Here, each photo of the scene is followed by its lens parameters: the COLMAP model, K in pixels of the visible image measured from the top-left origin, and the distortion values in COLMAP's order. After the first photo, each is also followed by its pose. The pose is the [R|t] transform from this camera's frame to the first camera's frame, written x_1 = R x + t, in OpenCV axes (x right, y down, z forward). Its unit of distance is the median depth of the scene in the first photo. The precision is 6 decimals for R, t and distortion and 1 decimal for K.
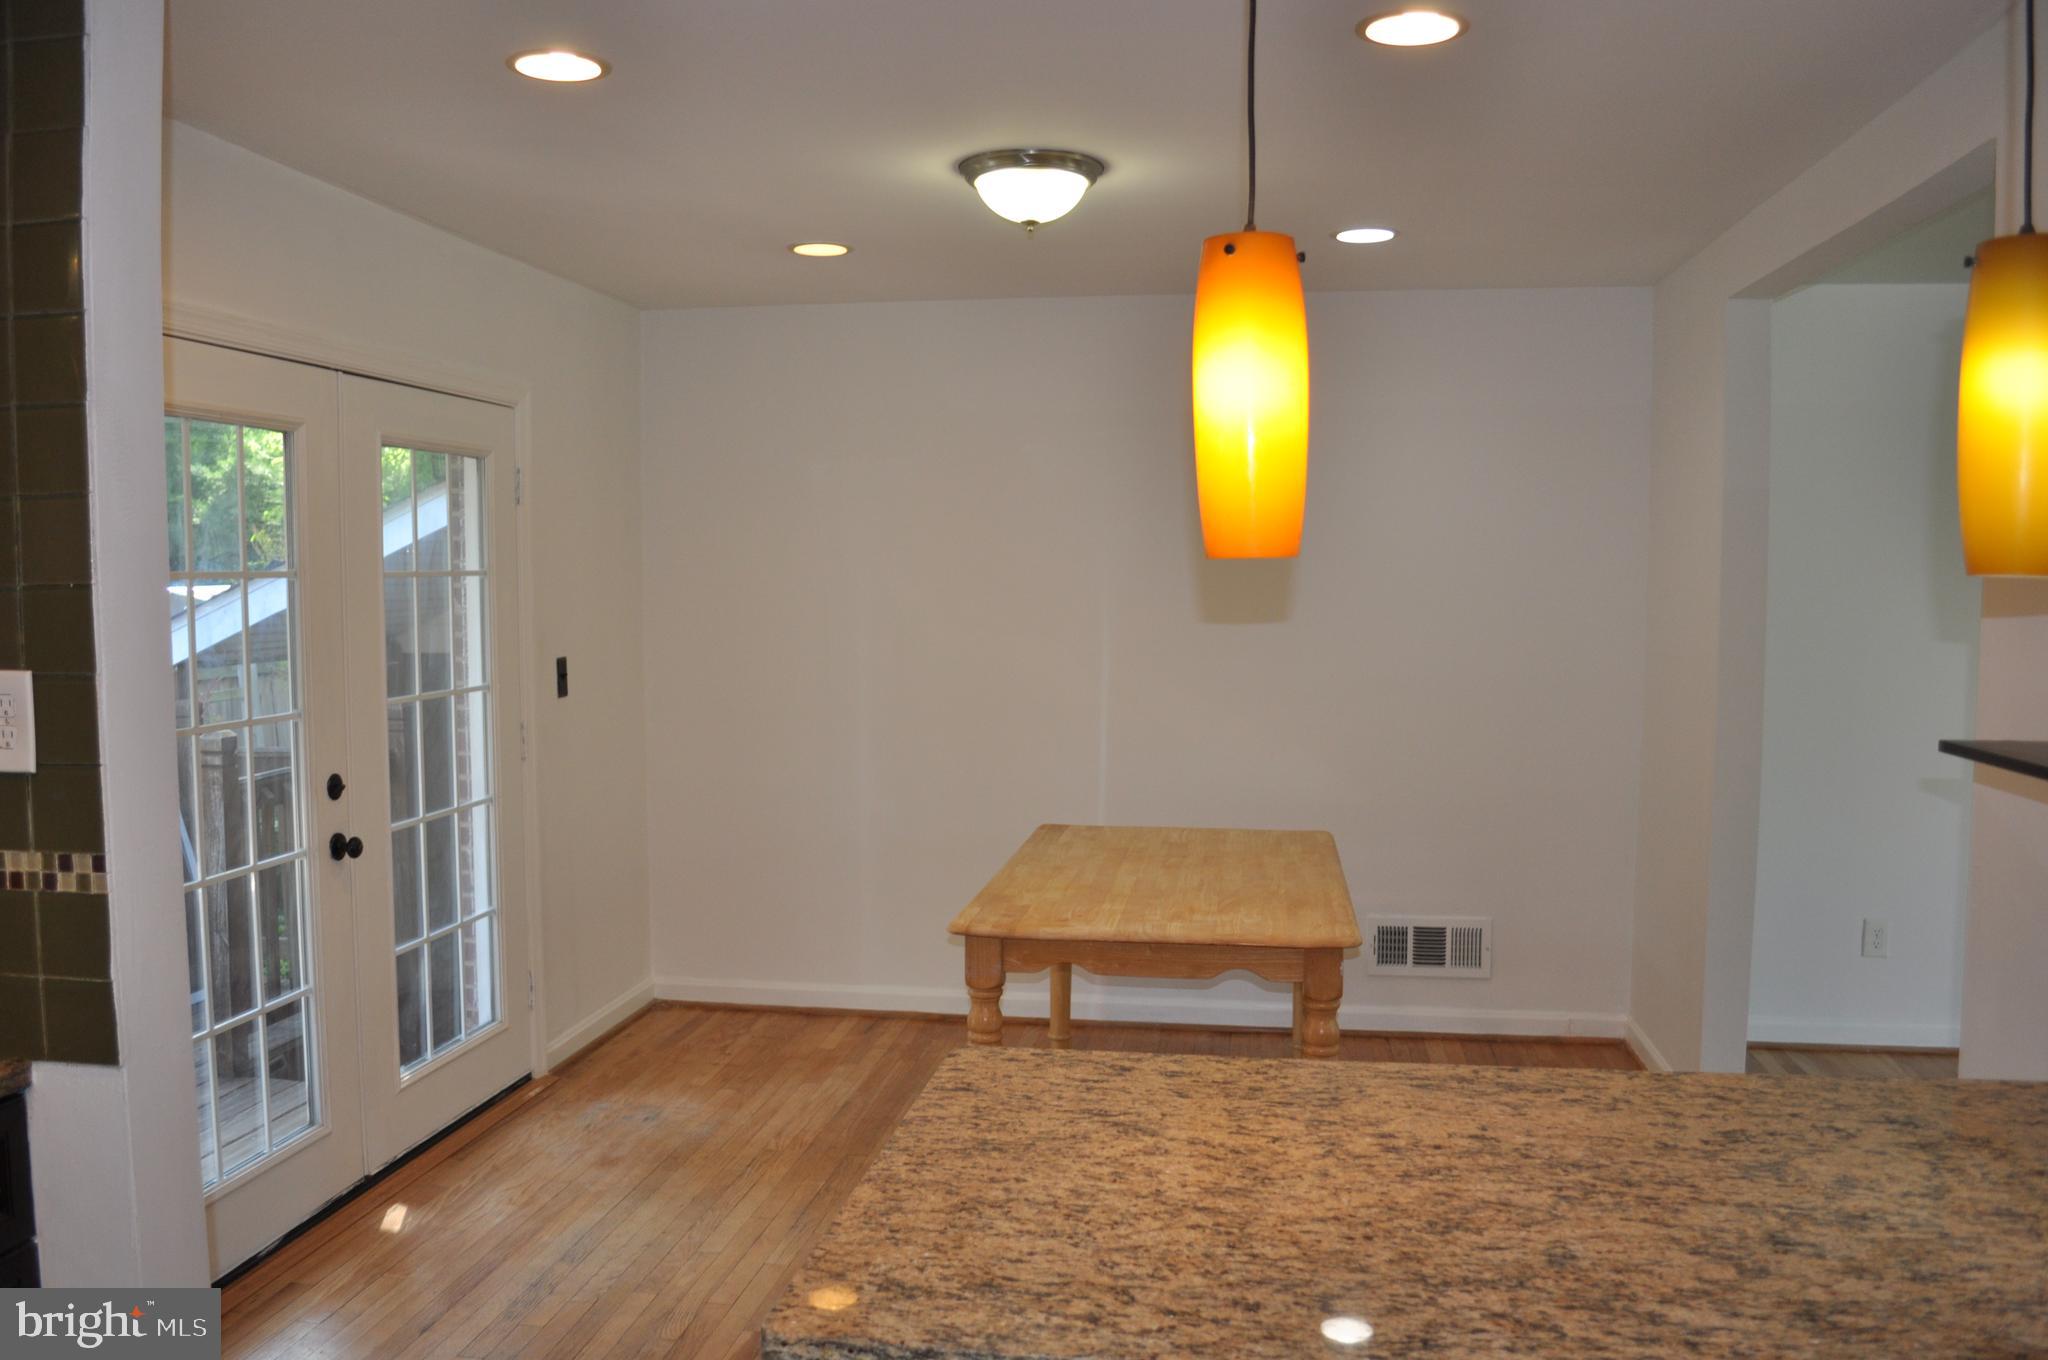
lens RADIAL K [[1606.5, 0, 1023.6], [0, 1606.5, 700.1], [0, 0, 1]] dist [-0.085453, 0.011540]
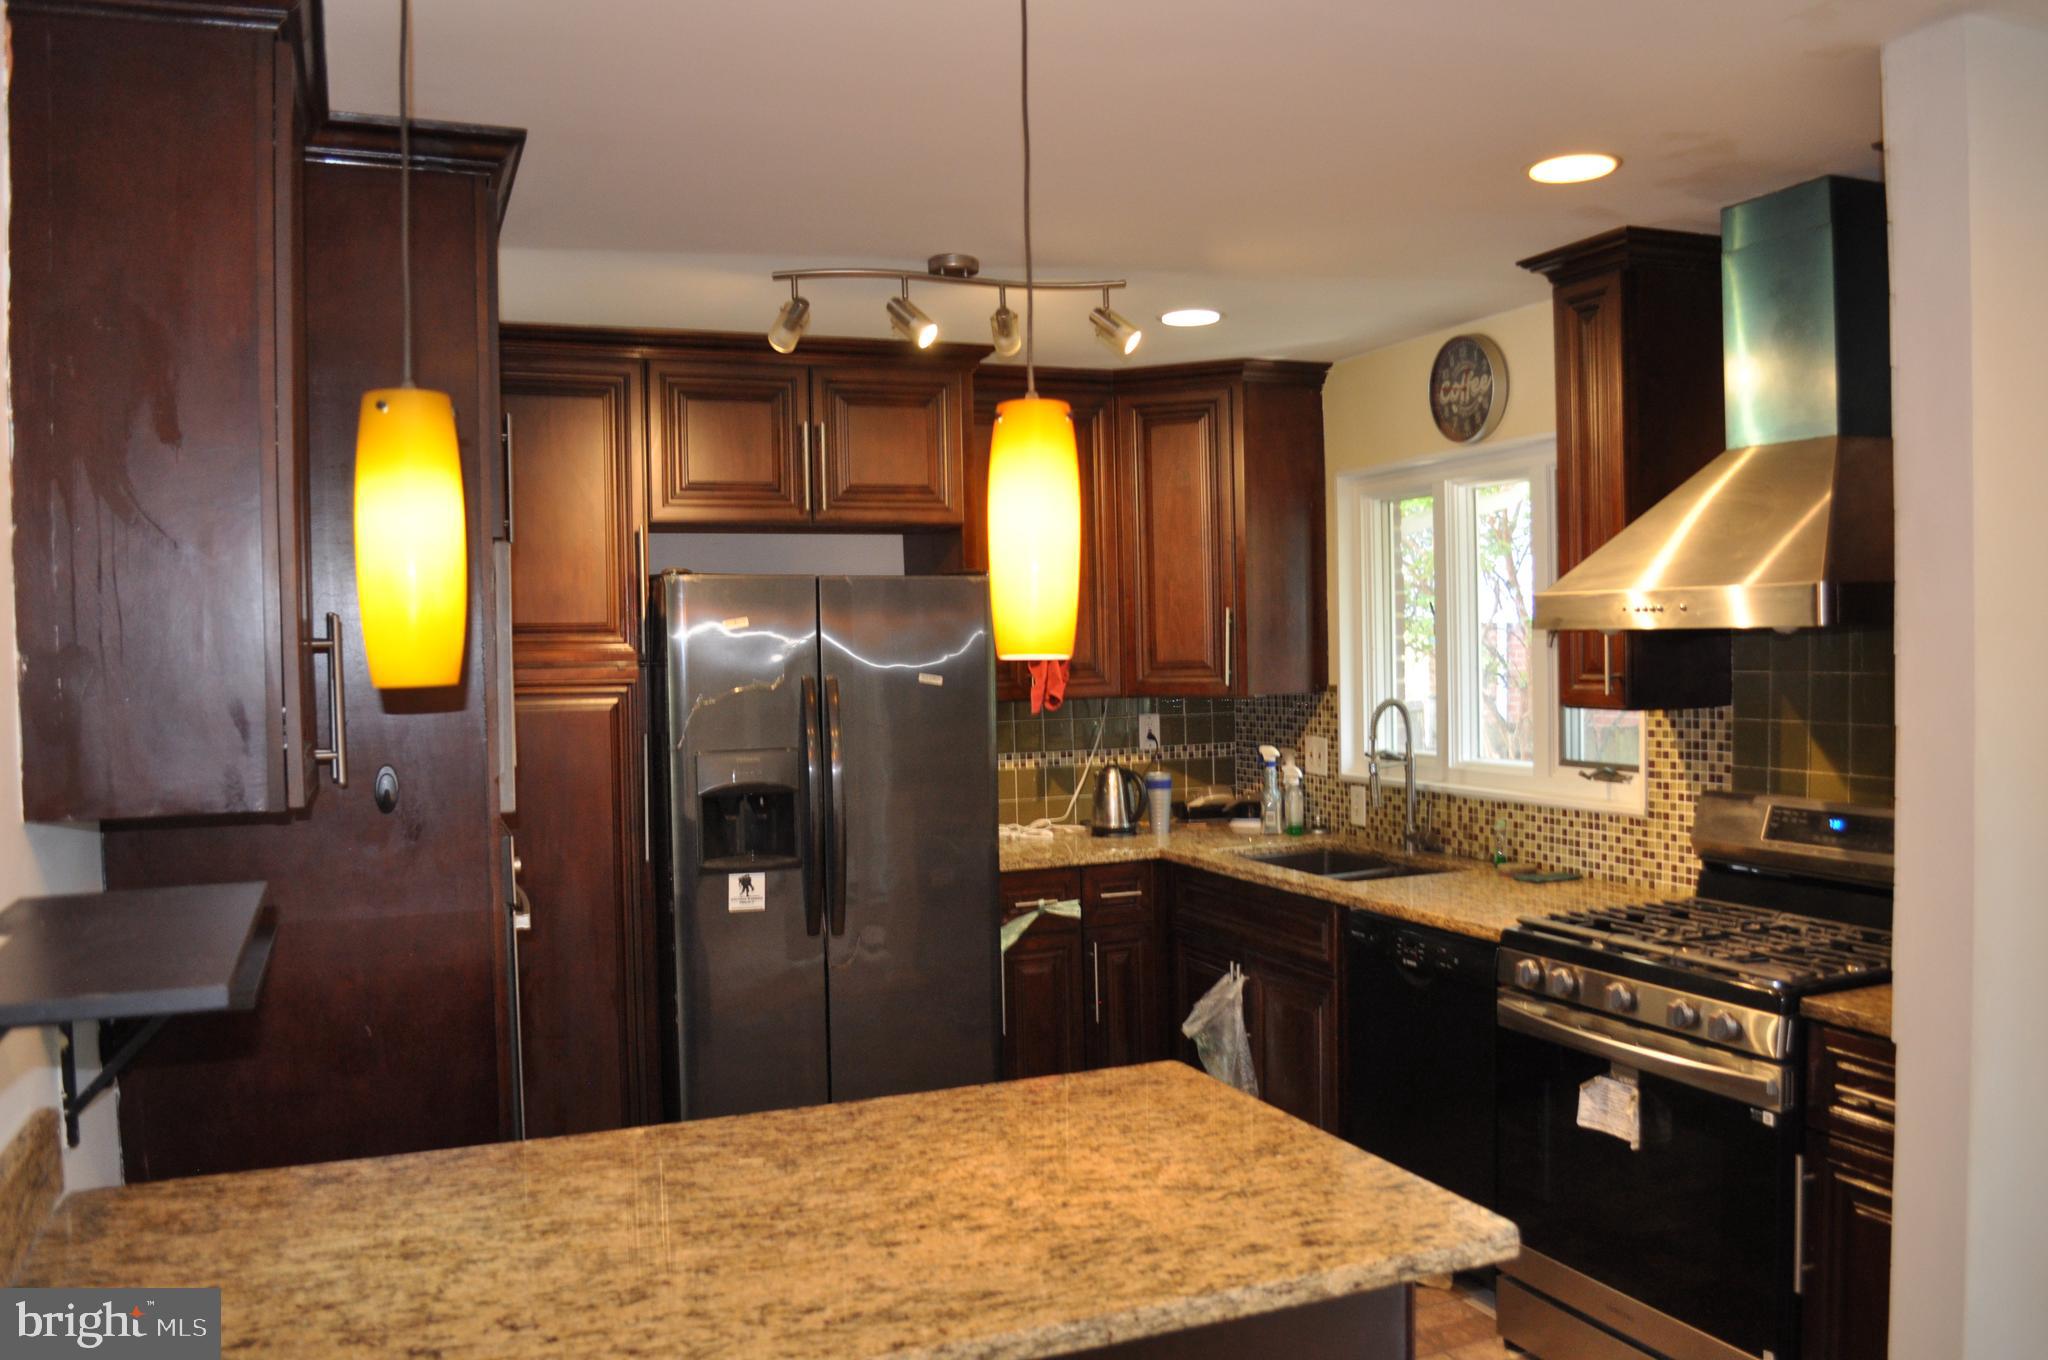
lens RADIAL K [[1606.5, 0, 1023.8], [0, 1606.5, 685.5], [0, 0, 1]] dist [-0.085453, 0.011540]
pose [[-0.854040, 0.029808, -0.519353, 0.719838], [-0.020772, 0.995607, 0.091300, -0.162296], [0.519793, 0.088762, -0.849668, 1.852769]]
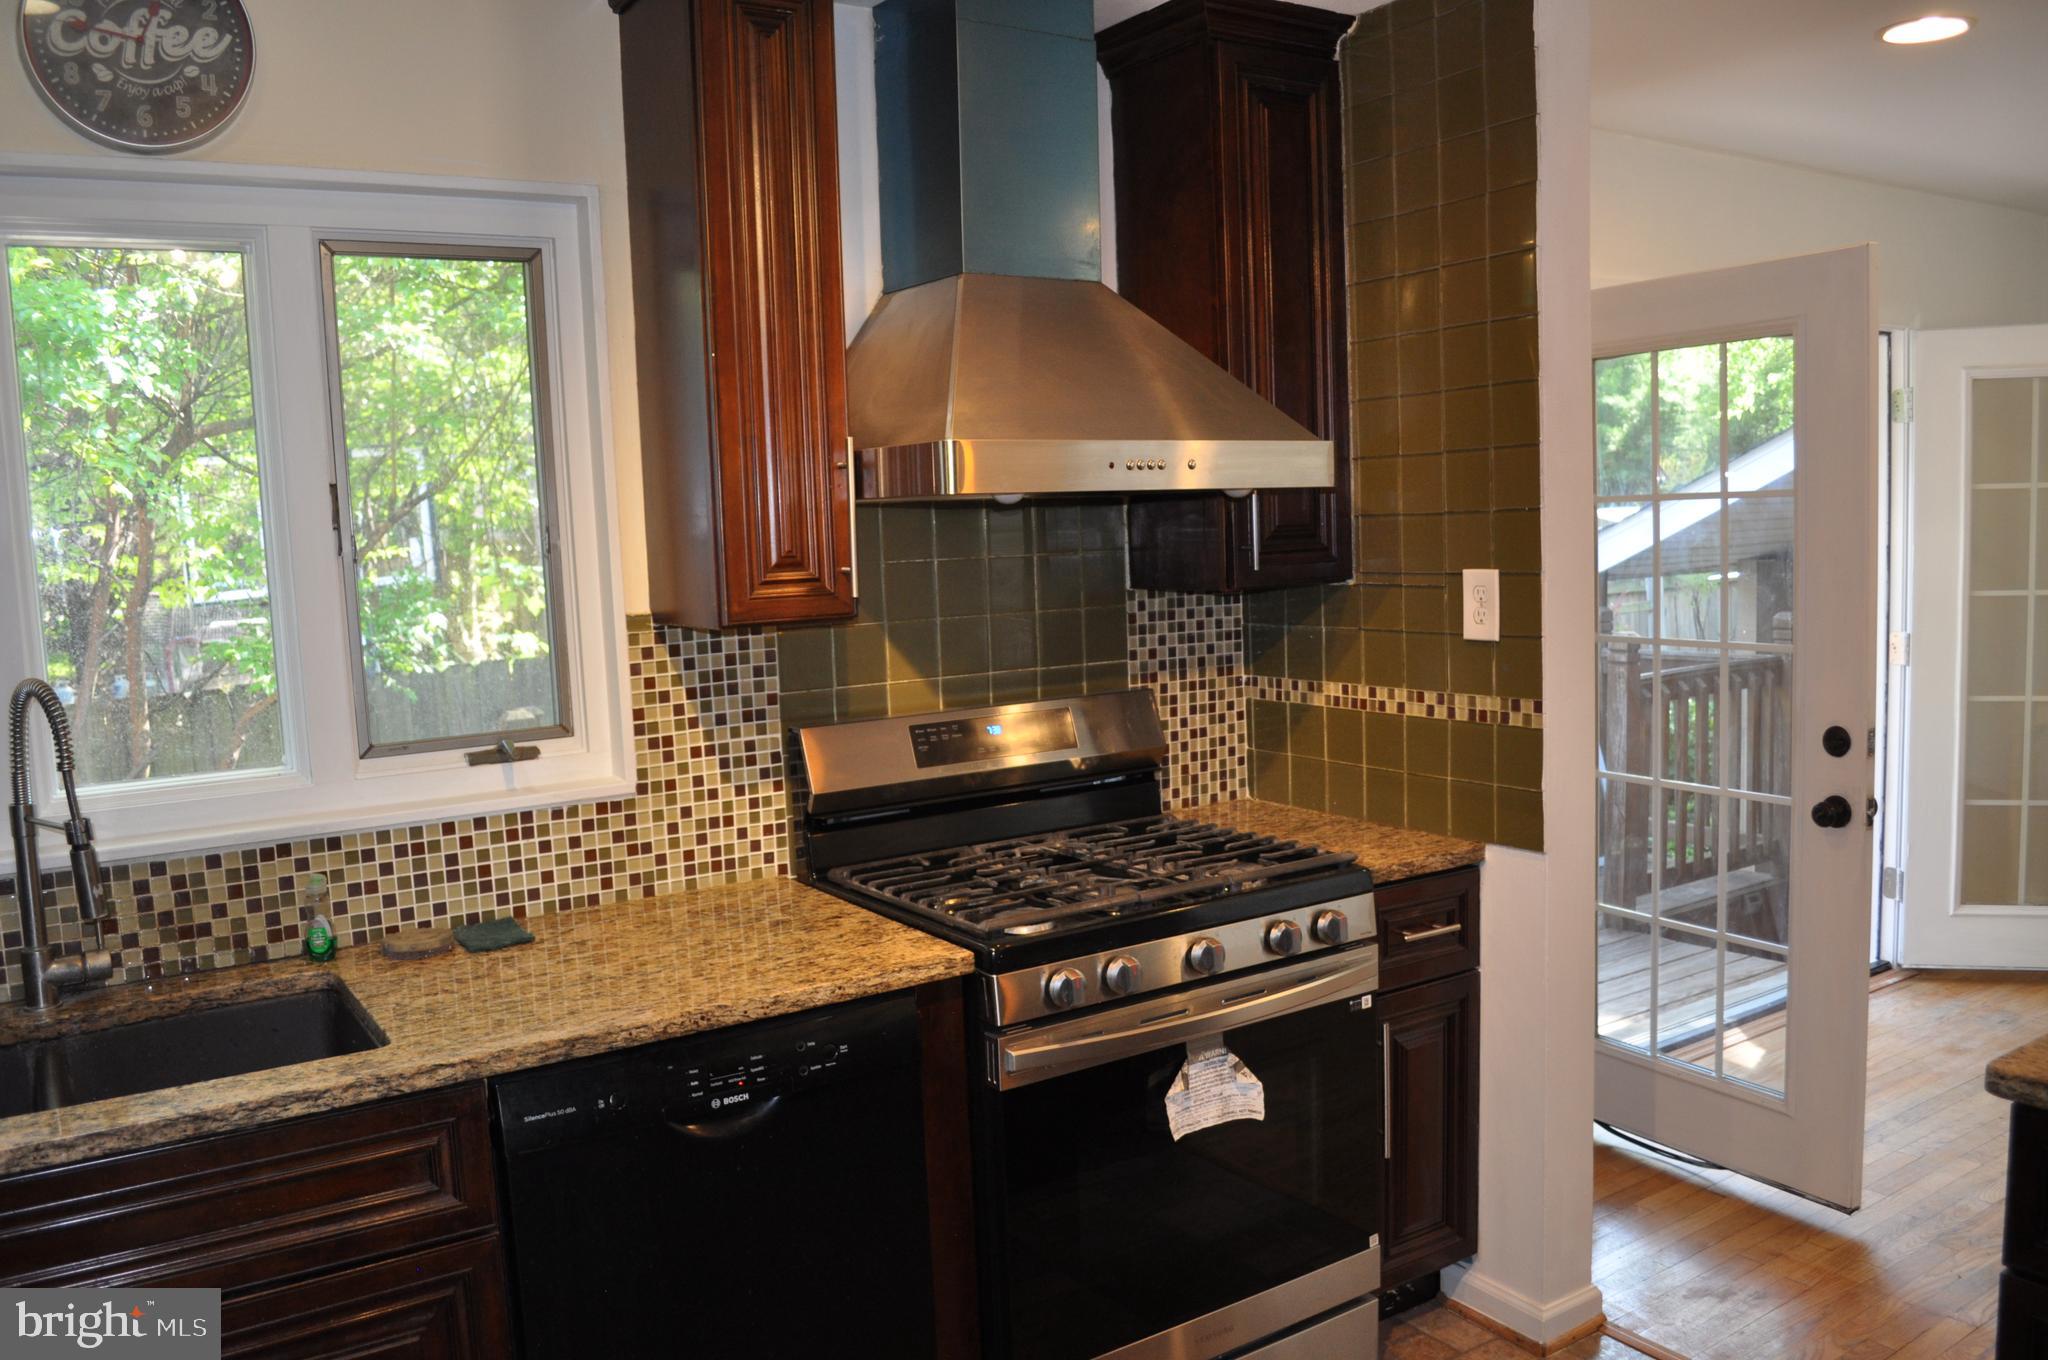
lens RADIAL K [[1606.5, 0, 1027.0], [0, 1606.5, 701.5], [0, 0, 1]] dist [-0.085453, 0.011540]
pose [[0.671116, 0.055859, -0.739245, 0.176104], [-0.017714, 0.998081, 0.059336, 0.025455], [0.741140, -0.026727, 0.670818, -0.337927]]
